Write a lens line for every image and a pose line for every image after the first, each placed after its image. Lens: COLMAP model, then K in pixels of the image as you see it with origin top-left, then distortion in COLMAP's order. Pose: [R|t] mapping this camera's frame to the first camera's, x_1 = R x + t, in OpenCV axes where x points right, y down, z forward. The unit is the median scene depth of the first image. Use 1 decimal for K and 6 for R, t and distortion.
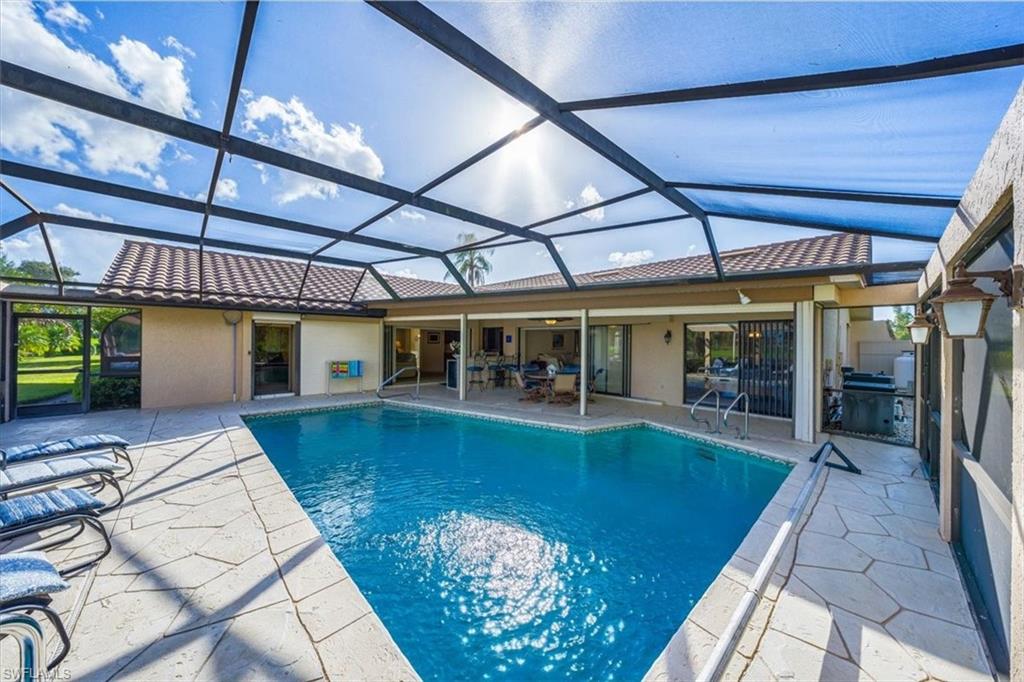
lens RADIAL K [[355.2, 0, 511.8], [0, 355.2, 341.7], [0, 0, 1]] dist [-0.016176, 0.001788]
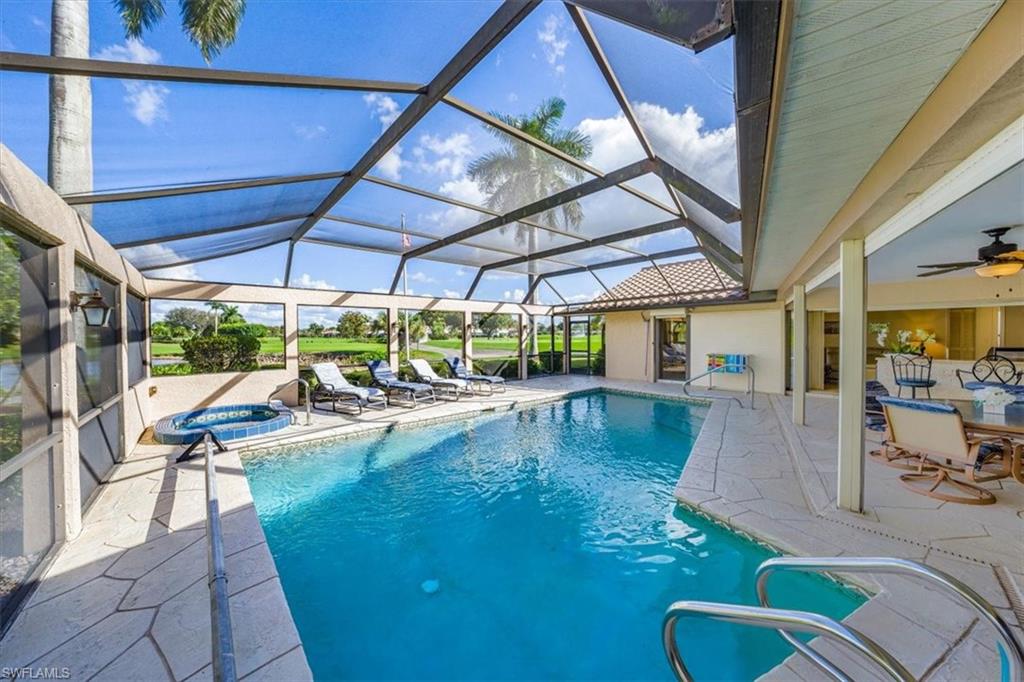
lens RADIAL K [[355.2, 0, 511.7], [0, 355.2, 340.9], [0, 0, 1]] dist [-0.016176, 0.001788]
pose [[-0.034394, 0.008690, -0.999371, 0.491489], [0.009890, 0.999916, 0.008355, 0.007228], [0.999359, -0.009596, -0.034477, 0.538567]]
